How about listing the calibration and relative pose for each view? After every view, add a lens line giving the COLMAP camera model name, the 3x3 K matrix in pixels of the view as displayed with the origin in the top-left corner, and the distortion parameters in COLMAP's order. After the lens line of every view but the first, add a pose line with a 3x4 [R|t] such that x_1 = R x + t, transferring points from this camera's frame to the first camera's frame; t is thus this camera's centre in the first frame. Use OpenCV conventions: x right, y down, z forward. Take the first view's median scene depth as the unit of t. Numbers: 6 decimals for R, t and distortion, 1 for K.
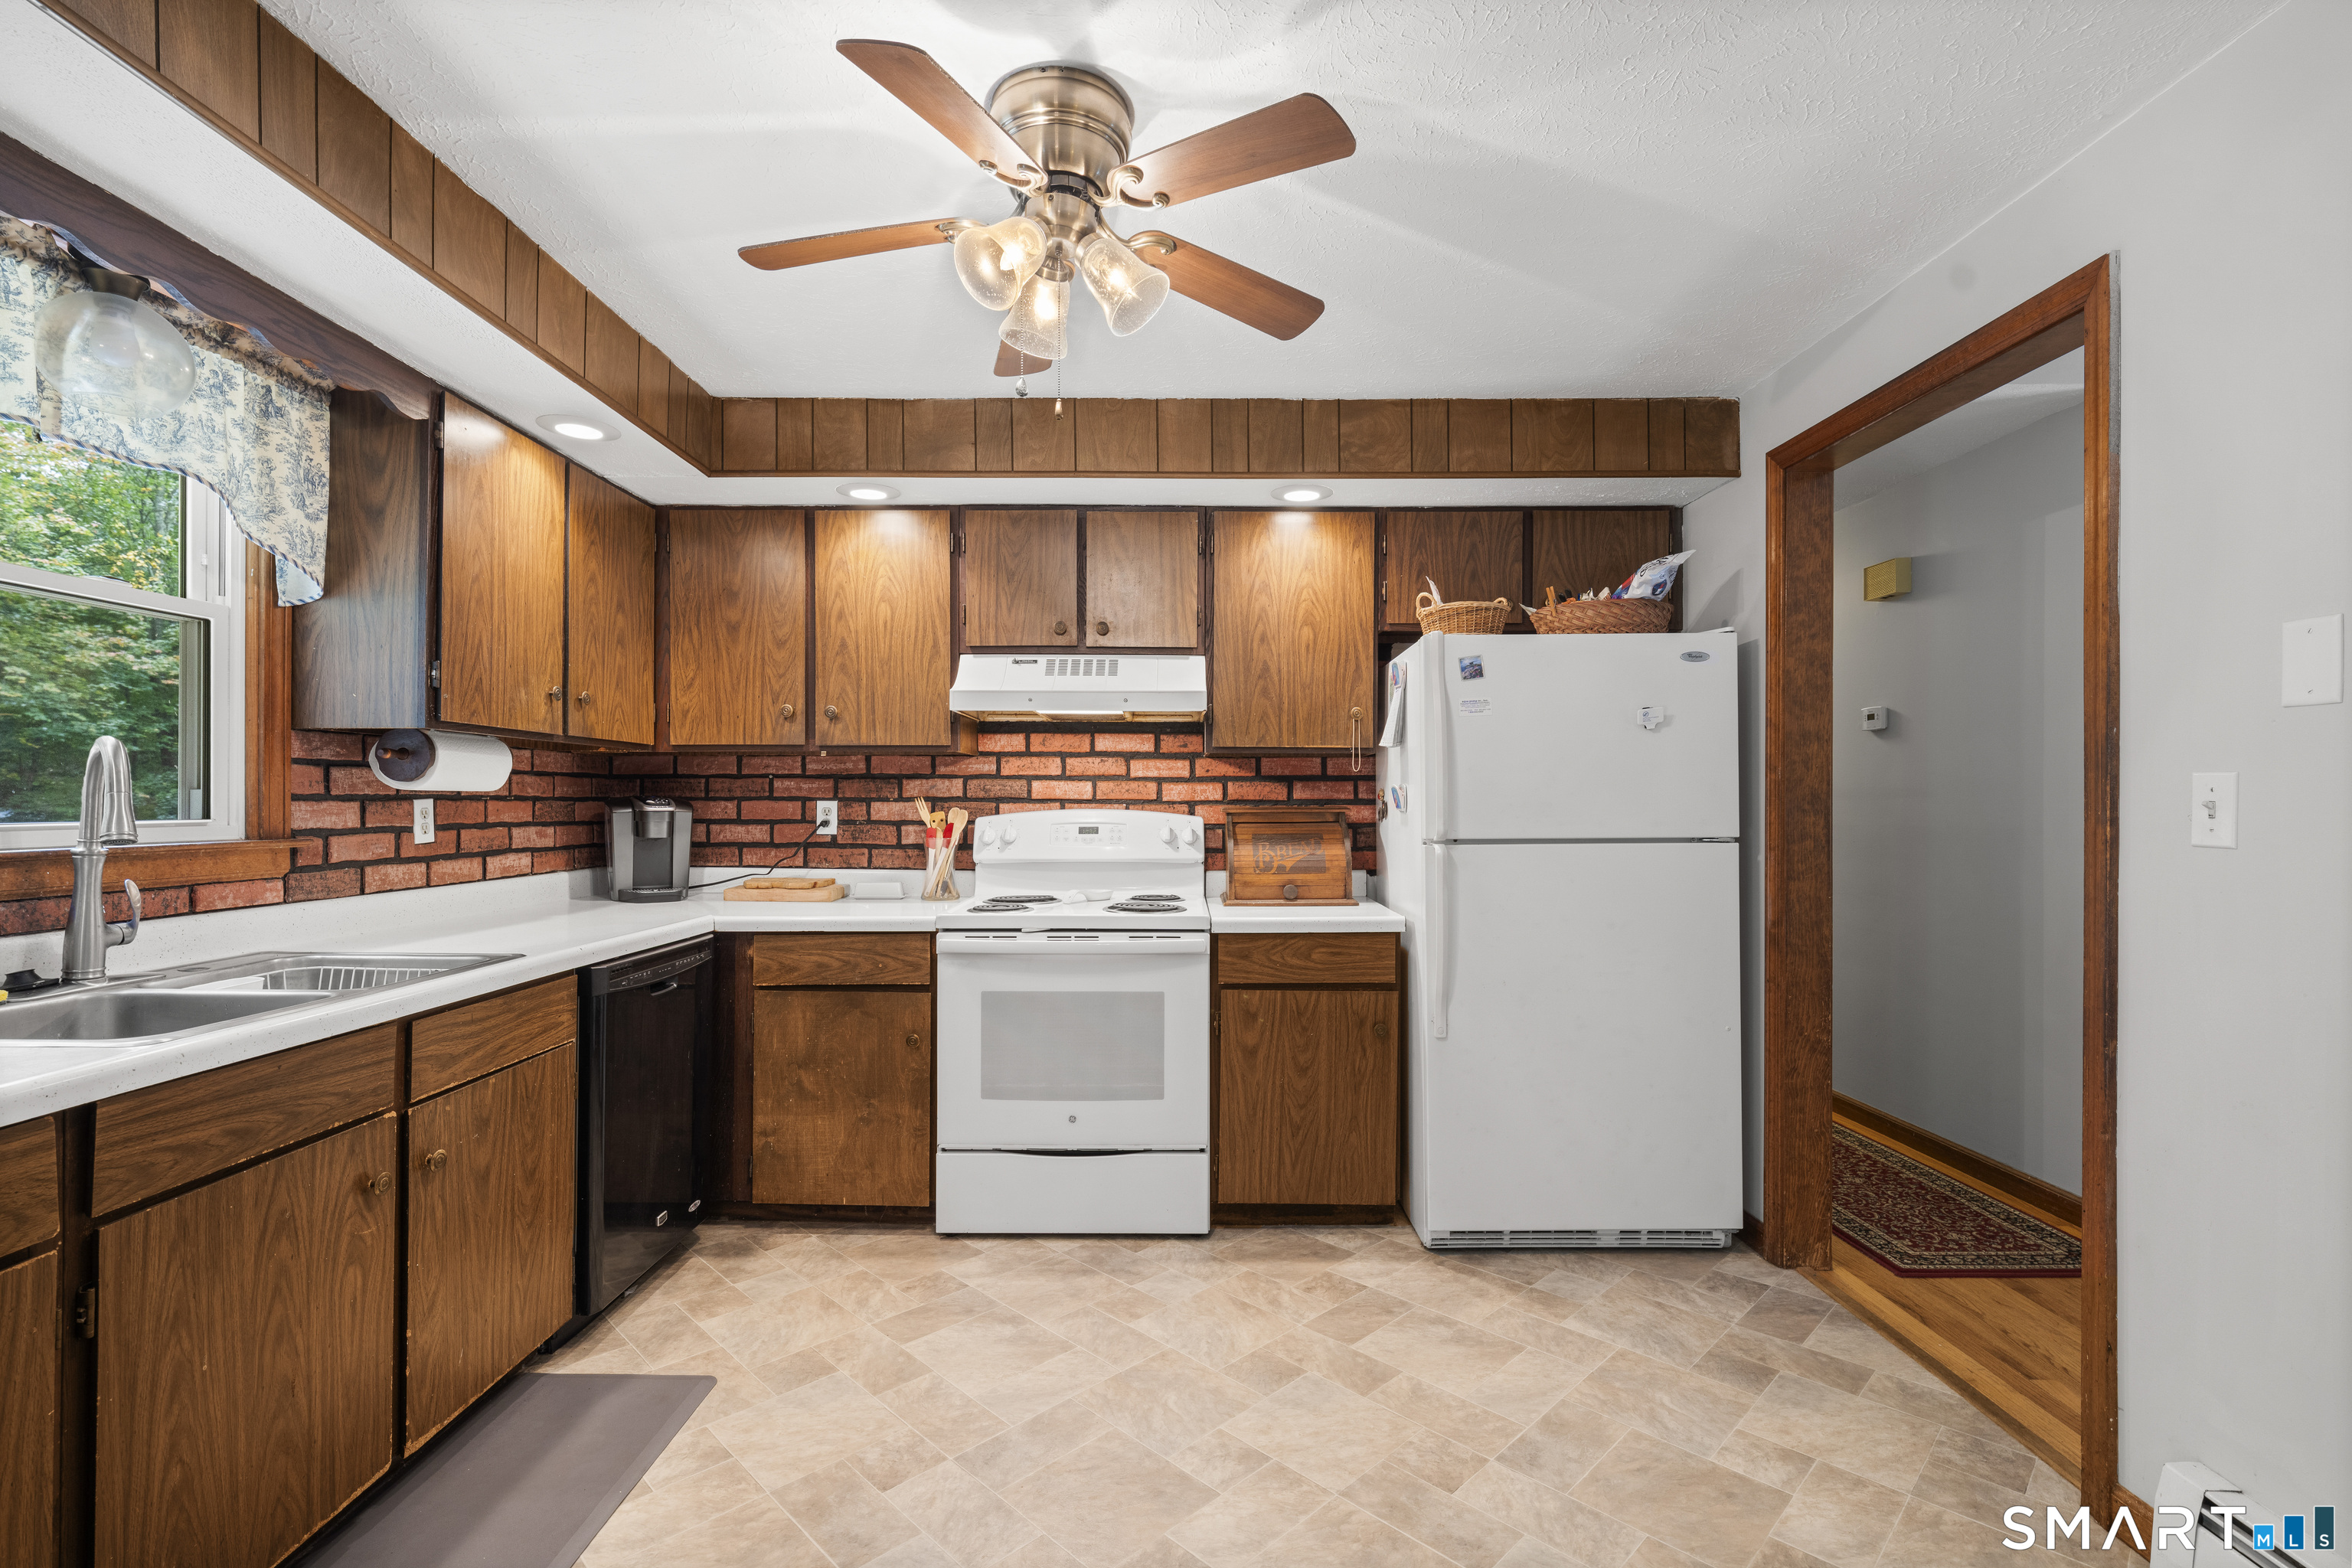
lens RADIAL K [[1074.3, 0, 1170.3], [0, 1074.3, 801.3], [0, 0, 1]] dist [0.002871, 0.000318]
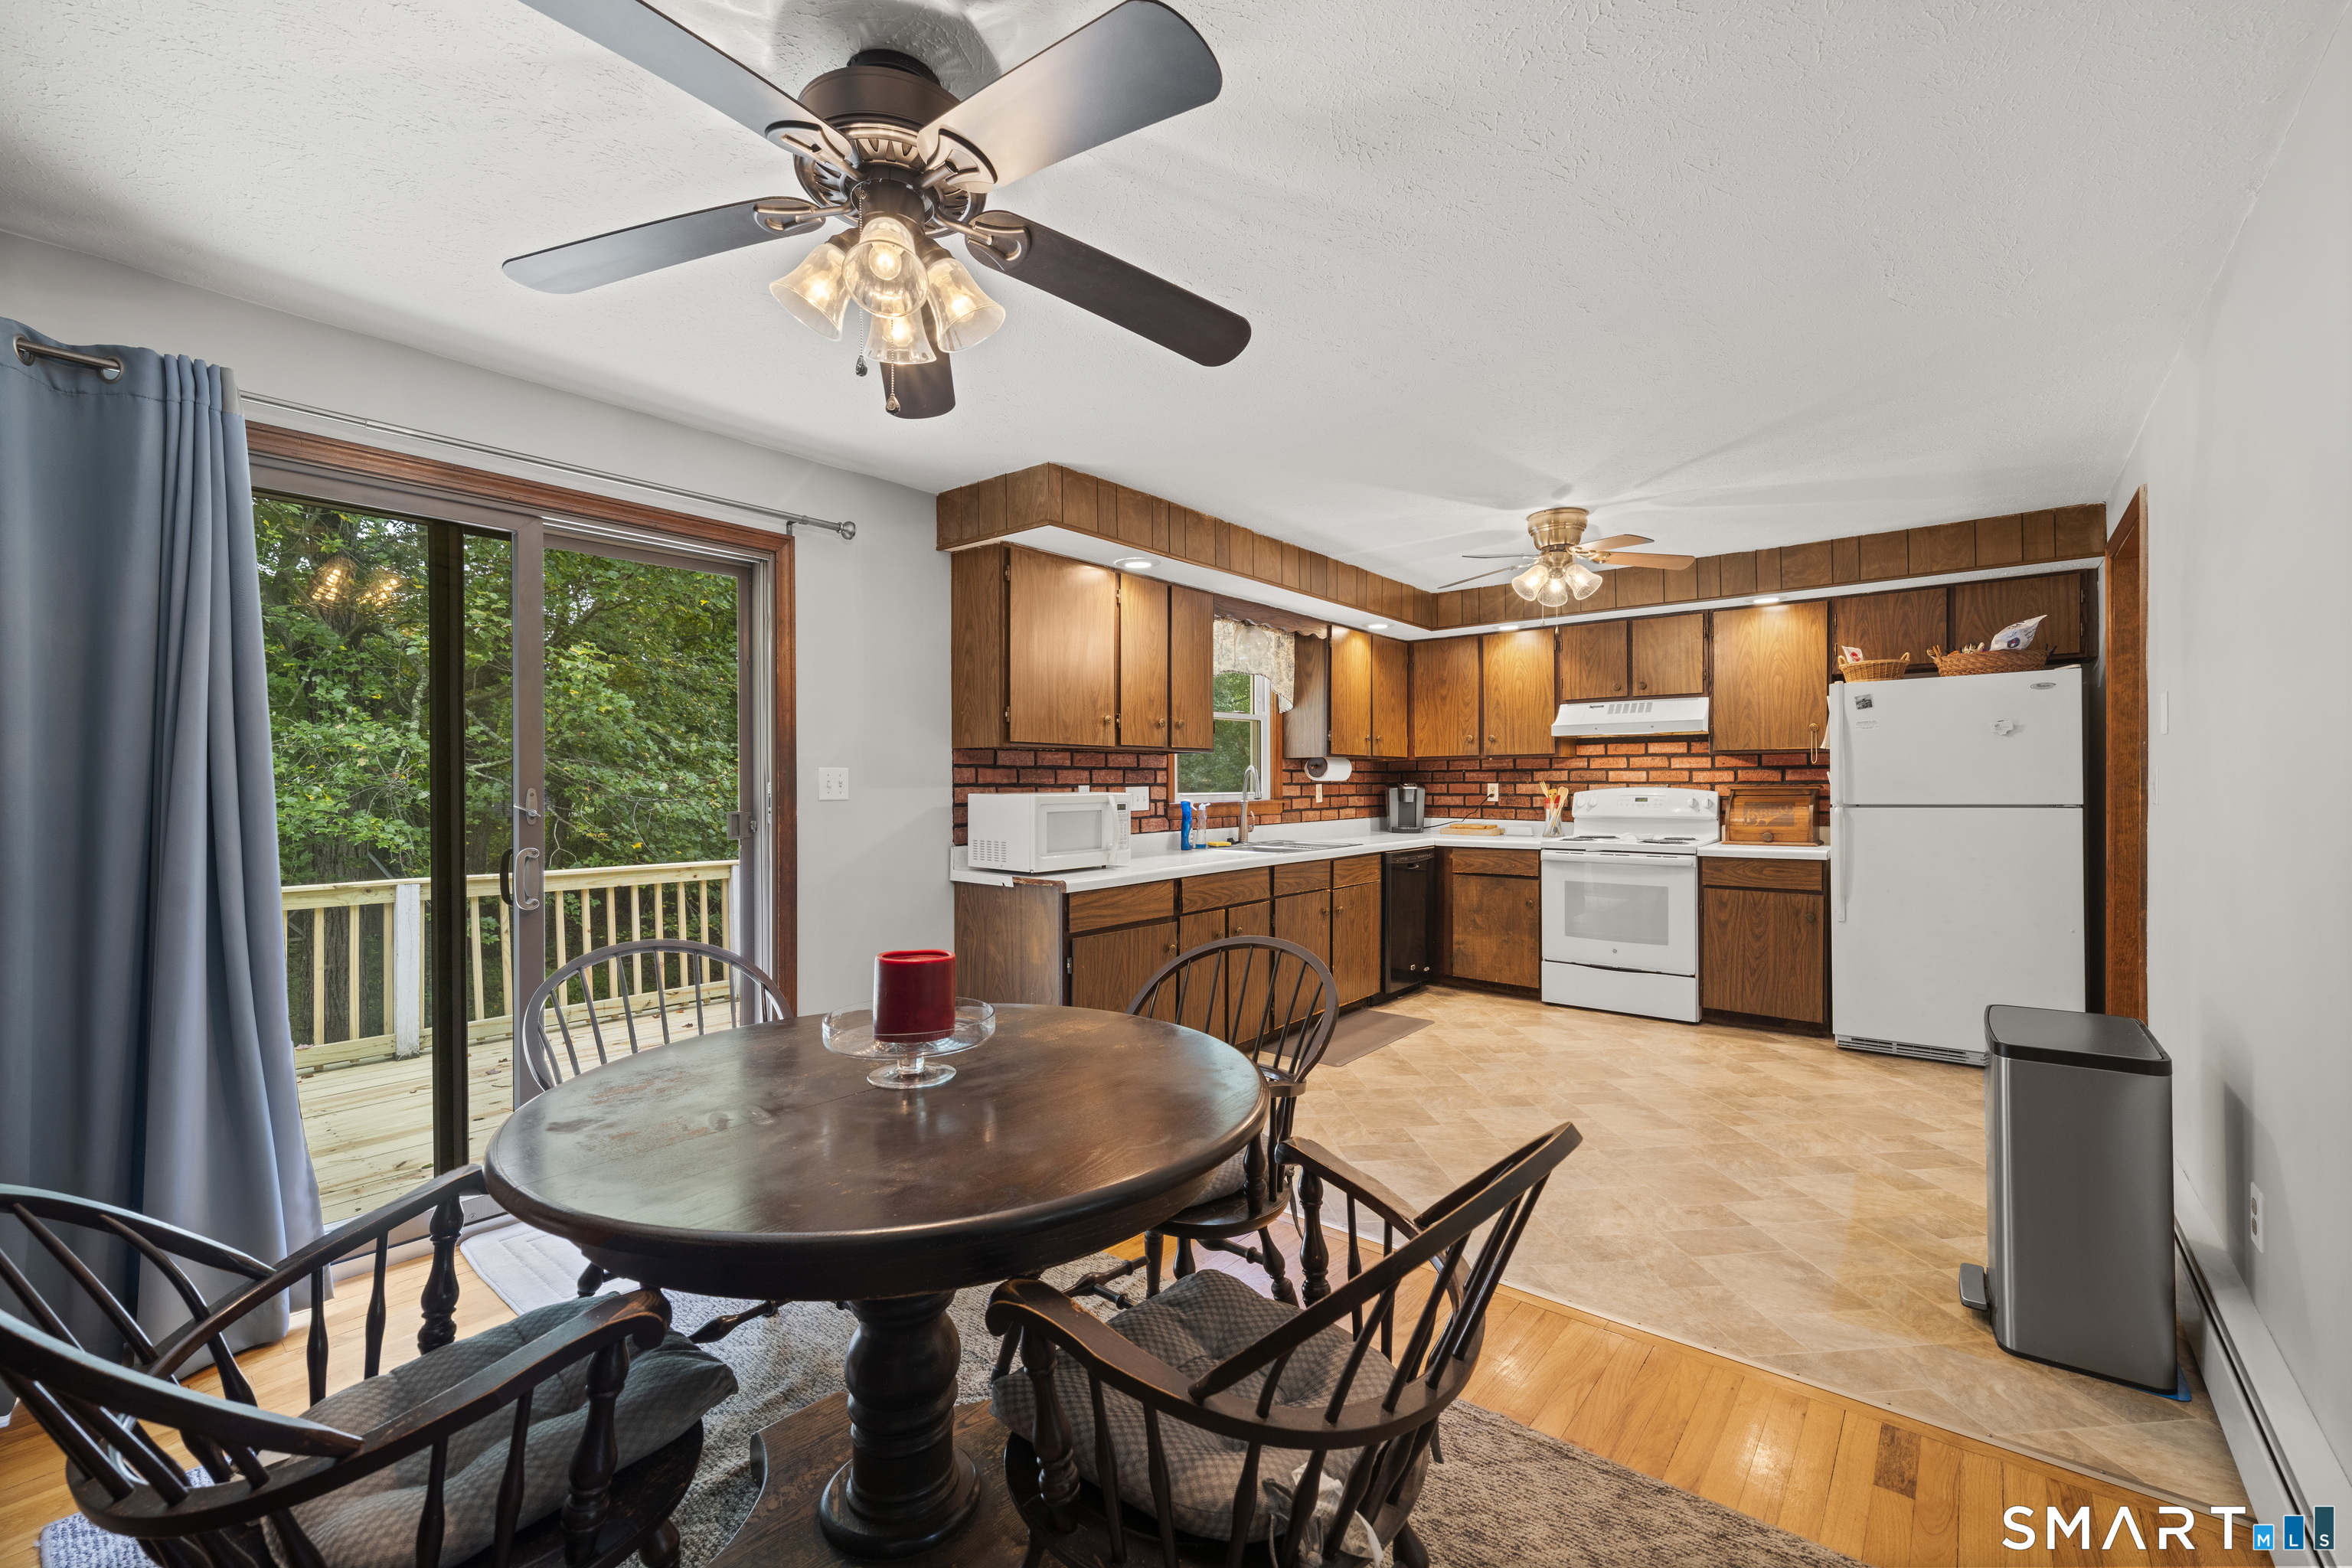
lens RADIAL K [[959.2, 0, 1168.0], [0, 959.2, 792.2], [0, 0, 1]] dist [-0.000876, -0.000096]
pose [[0.774298, -0.000568, -0.632820, 0.365498], [0.007647, 0.999935, 0.008459, -0.004527], [0.632775, -0.011389, 0.774252, -0.796682]]
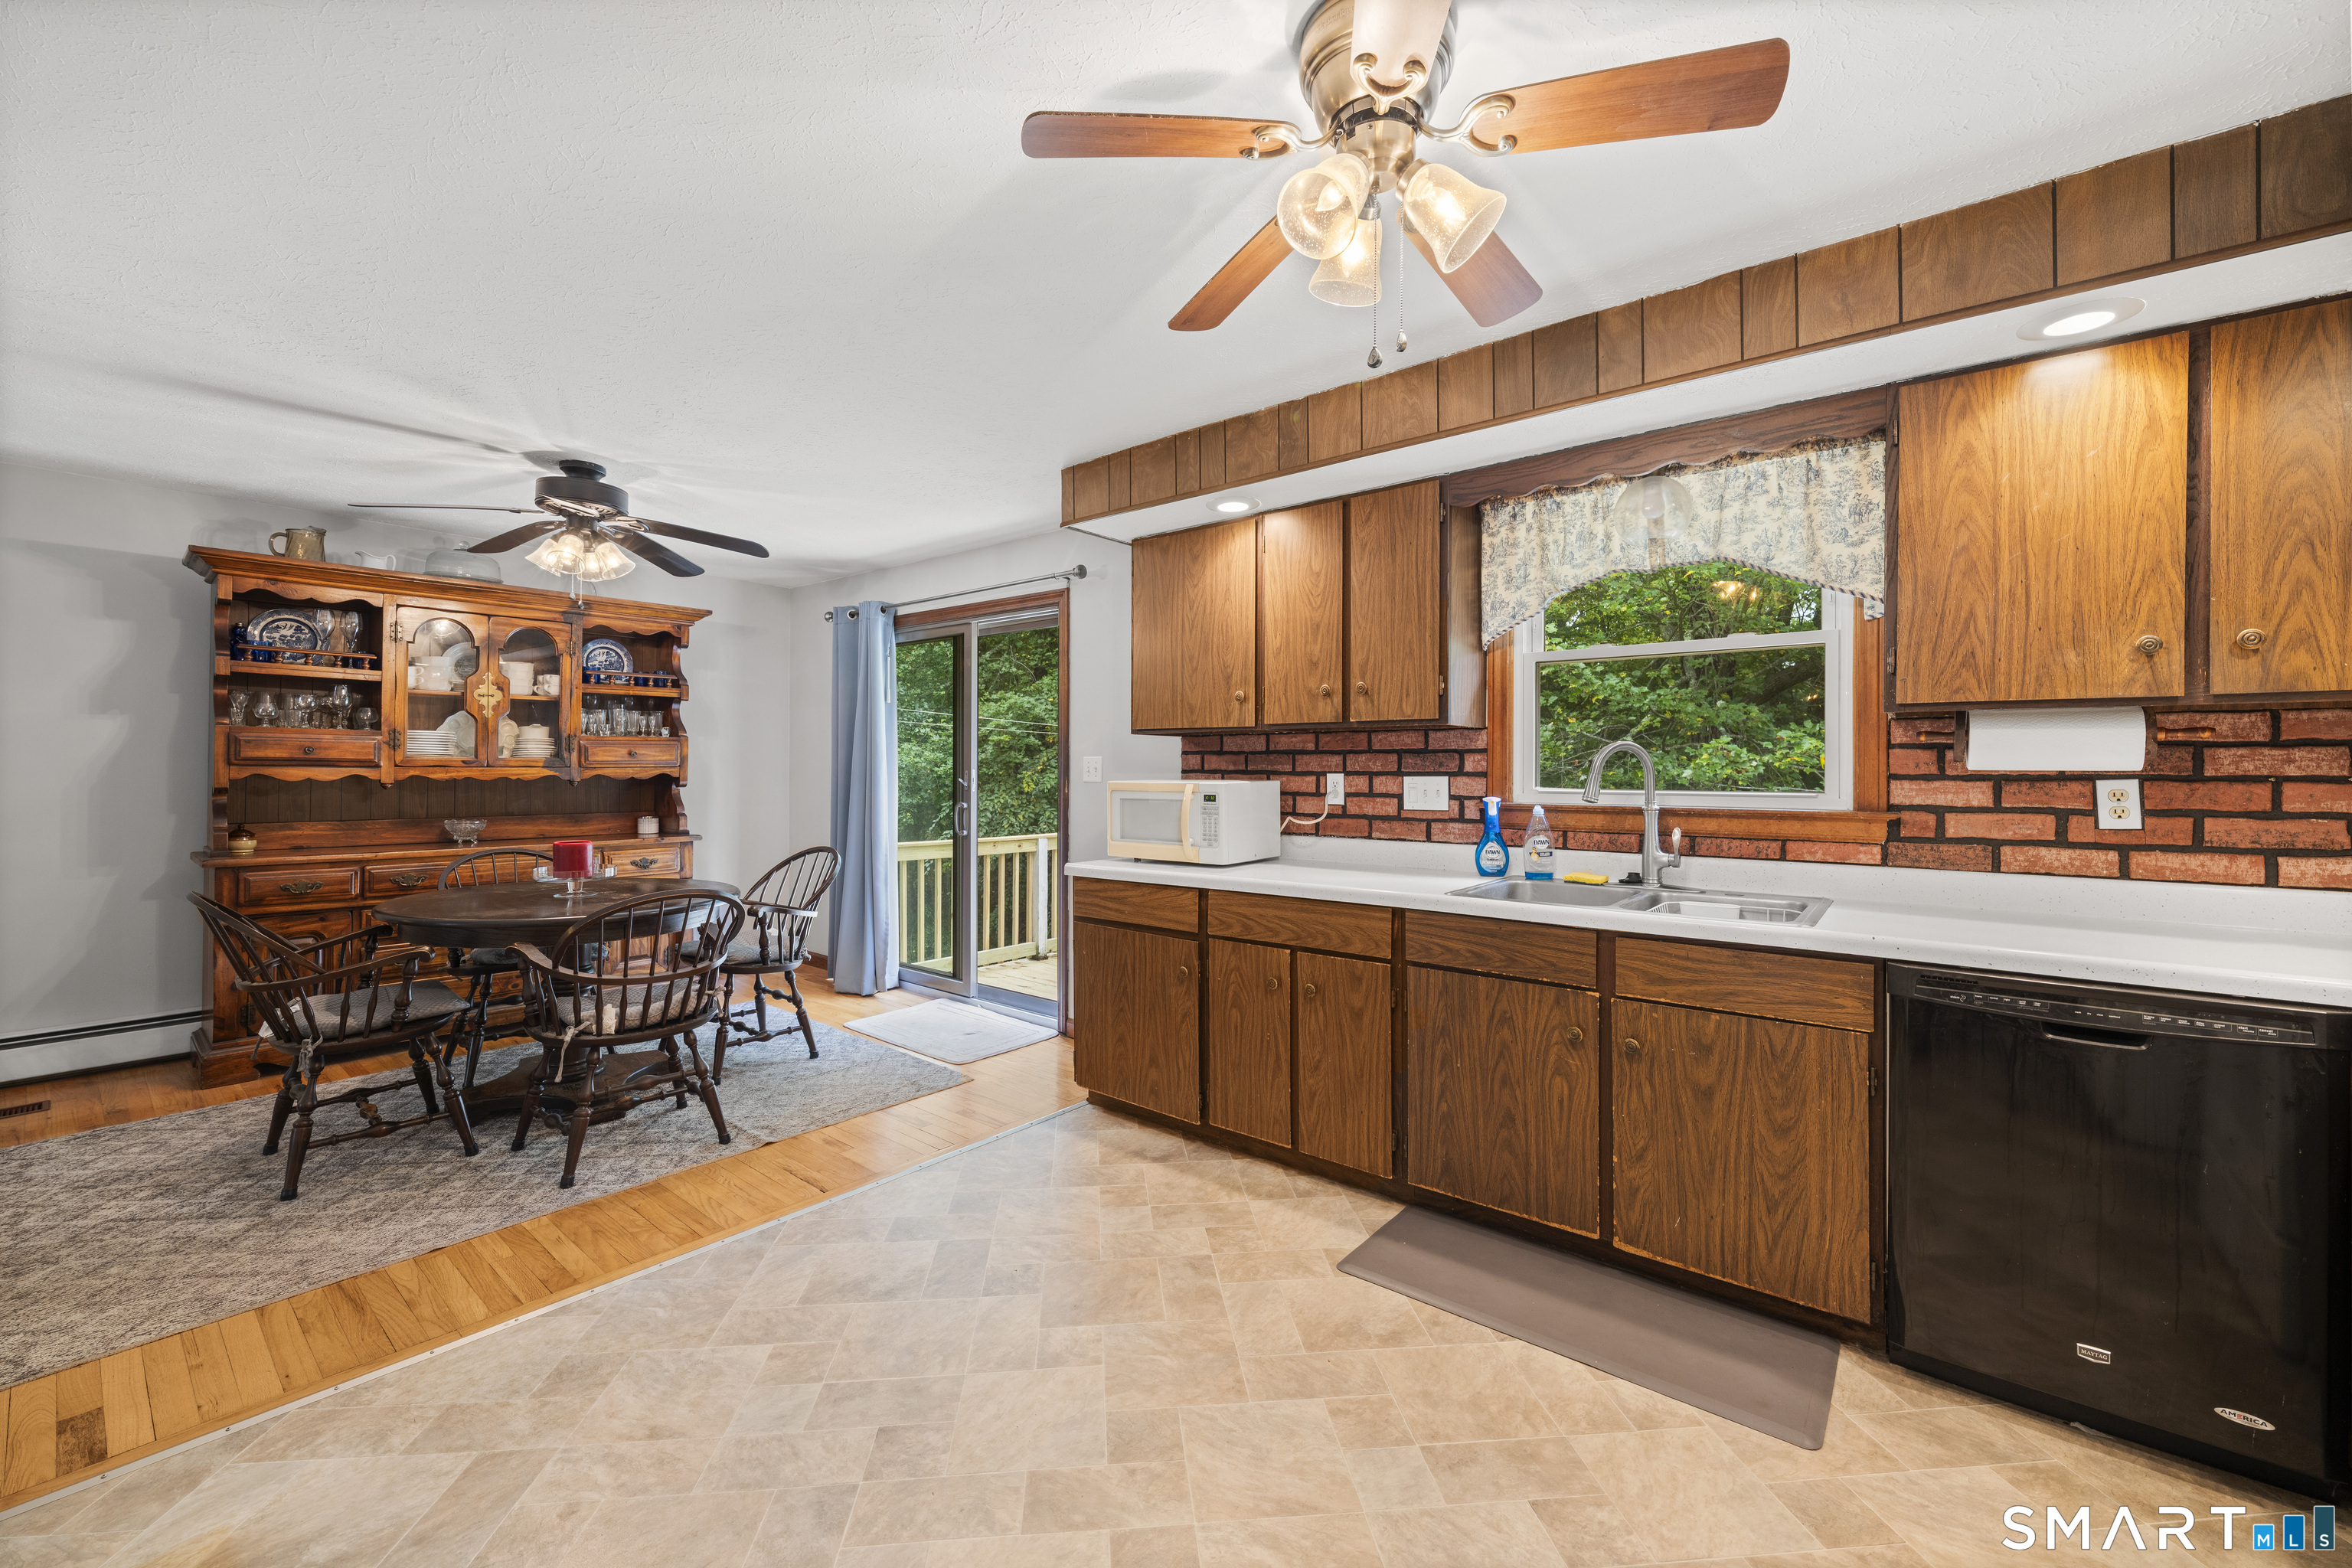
lens RADIAL K [[940.7, 0, 1180.0], [0, 940.7, 766.4], [0, 0, 1]] dist [-0.000192, 0.000312]
pose [[-0.628131, -0.007621, -0.778070, 0.369469], [-0.004944, 0.999971, -0.005803, -0.004365], [0.778092, 0.000202, -0.628150, 0.811144]]
